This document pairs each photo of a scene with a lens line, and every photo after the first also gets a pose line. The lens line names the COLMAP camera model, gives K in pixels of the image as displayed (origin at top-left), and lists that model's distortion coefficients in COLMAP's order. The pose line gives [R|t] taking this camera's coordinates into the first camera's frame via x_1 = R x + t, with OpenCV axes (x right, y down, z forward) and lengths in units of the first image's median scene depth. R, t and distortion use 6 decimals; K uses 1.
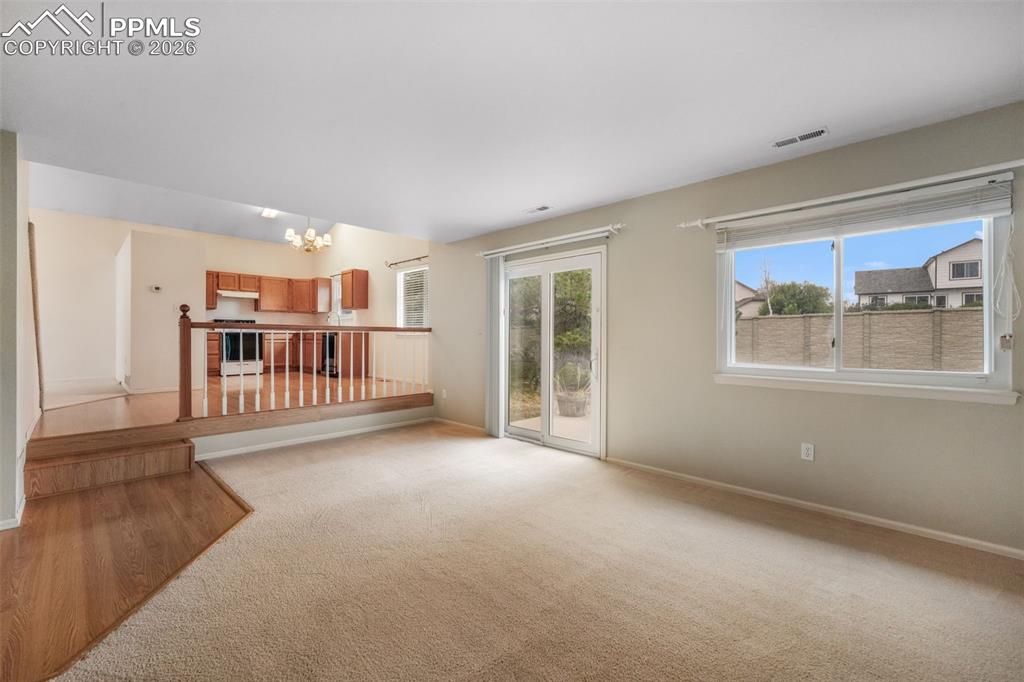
lens RADIAL K [[419.4, 0, 509.0], [0, 419.4, 340.0], [0, 0, 1]] dist [-0.000111, 0.000082]
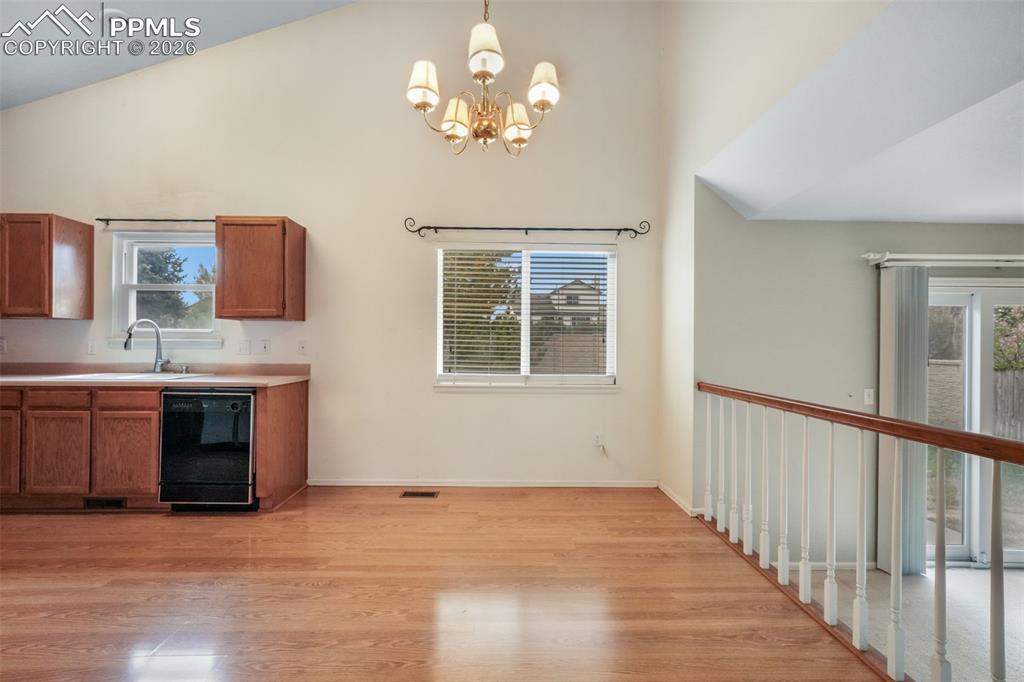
lens RADIAL K [[421.6, 0, 506.9], [0, 421.6, 344.6], [0, 0, 1]] dist [-0.002456, -0.000120]
pose [[0.706369, 0.001203, 0.707843, -0.478155], [-0.000640, 0.999999, -0.001061, -0.049927], [-0.707844, 0.000296, 0.706369, 0.556008]]
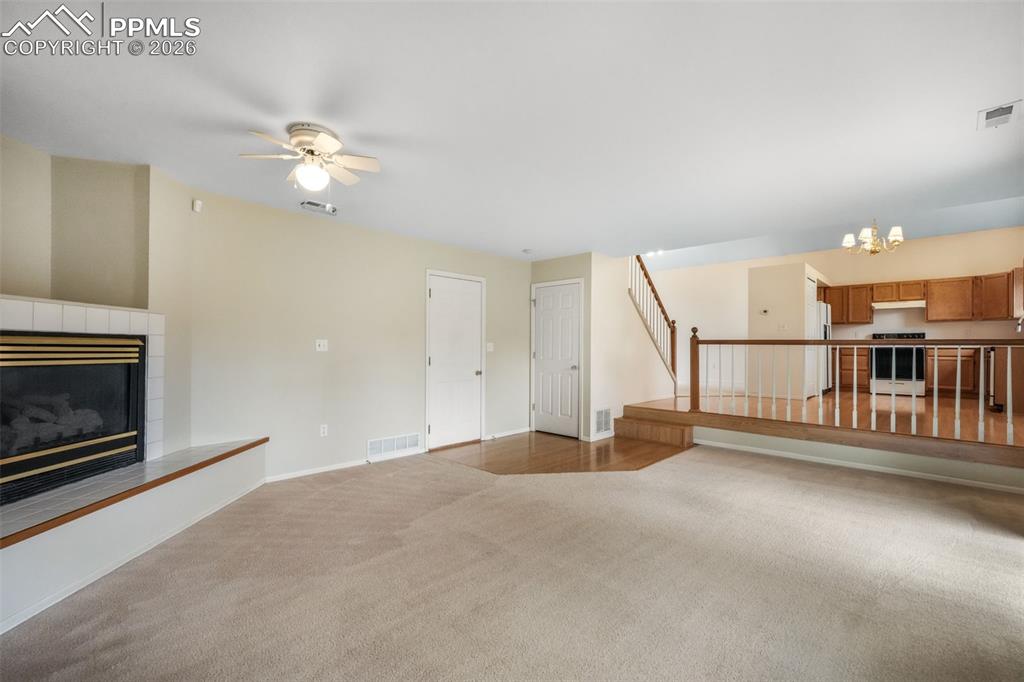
lens RADIAL K [[439.6, 0, 508.9], [0, 439.6, 344.6], [0, 0, 1]] dist [0.000845, 0.000388]
pose [[0.001094, -0.010339, -0.999946, 0.301015], [-0.015612, 0.999825, -0.010355, -0.001739], [0.999878, 0.015622, 0.000933, 0.177101]]
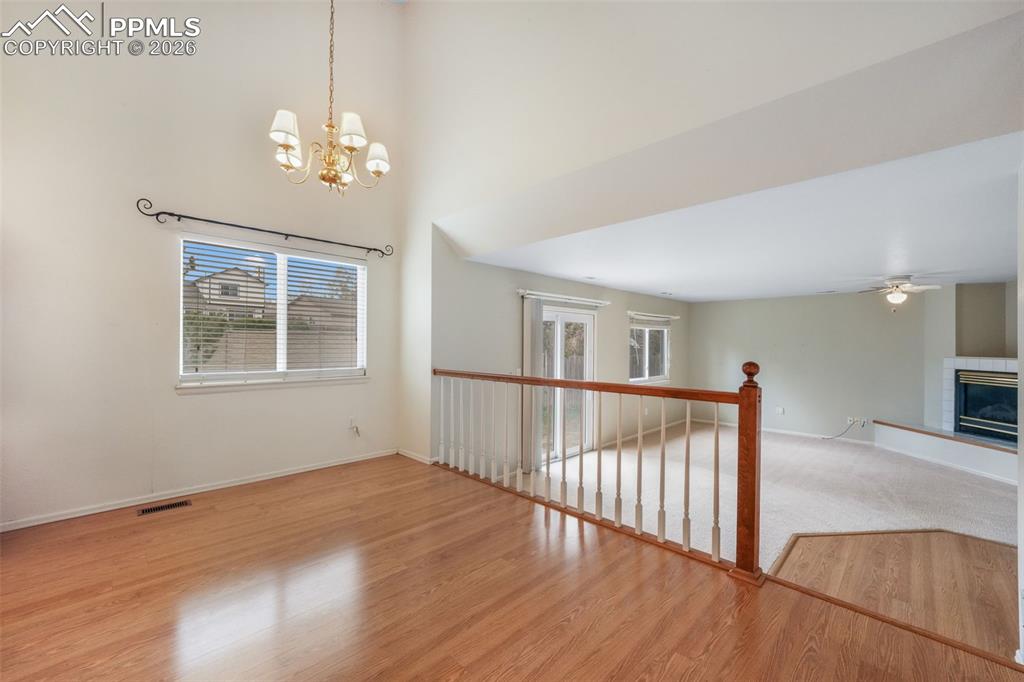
lens RADIAL K [[414.5, 0, 510.4], [0, 414.5, 341.8], [0, 0, 1]] dist [-0.000899, 0.000147]
pose [[0.016391, 0.002085, 0.999863, -0.600297], [0.000095, 0.999998, -0.002086, -0.050118], [-0.999866, 0.000129, 0.016390, 0.591568]]
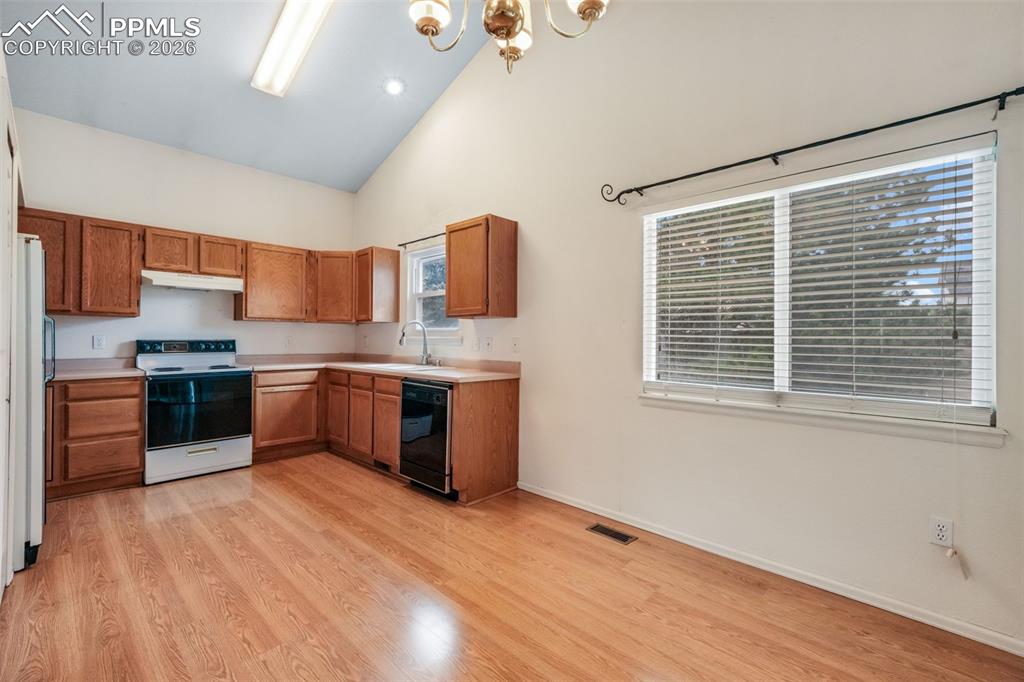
lens RADIAL K [[440.8, 0, 509.3], [0, 440.8, 337.3], [0, 0, 1]] dist [0.001562, 0.000784]
pose [[0.999993, 0.003150, 0.002007, -0.336678], [-0.003129, 0.999940, -0.010474, -0.049882], [-0.002040, 0.010468, 0.999943, 0.567862]]
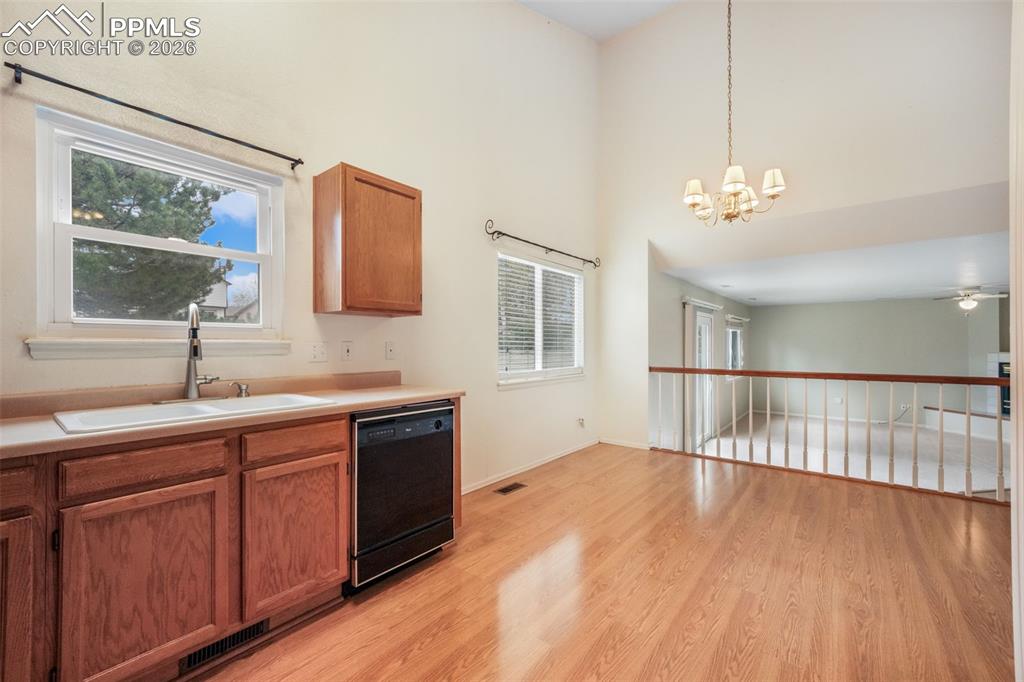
lens RADIAL K [[419.5, 0, 508.6], [0, 419.5, 344.5], [0, 0, 1]] dist [0.000022, 0.000544]
pose [[-0.088444, -0.003123, 0.996076, -0.659722], [0.006633, 0.999971, 0.003725, -0.052476], [-0.996059, 0.006936, -0.088421, 0.918051]]
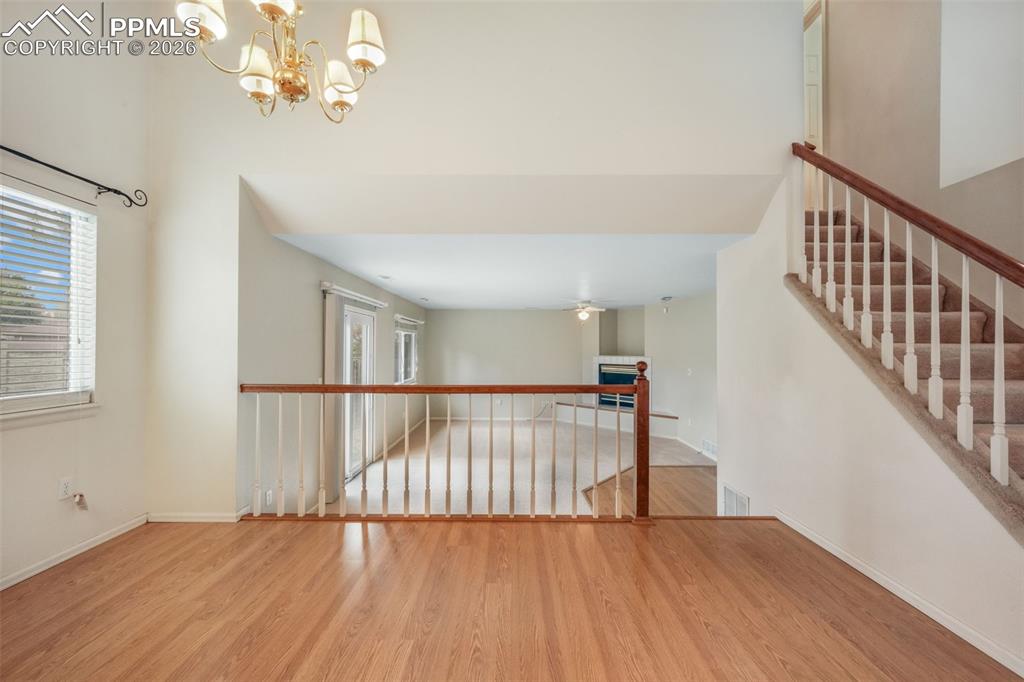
lens RADIAL K [[419.5, 0, 508.6], [0, 419.5, 344.5], [0, 0, 1]] dist [0.000022, 0.000544]
pose [[-0.688951, 0.003365, 0.724800, -0.521195], [-0.000223, 0.999988, -0.004854, -0.050280], [-0.724808, -0.003506, -0.688942, 0.762366]]
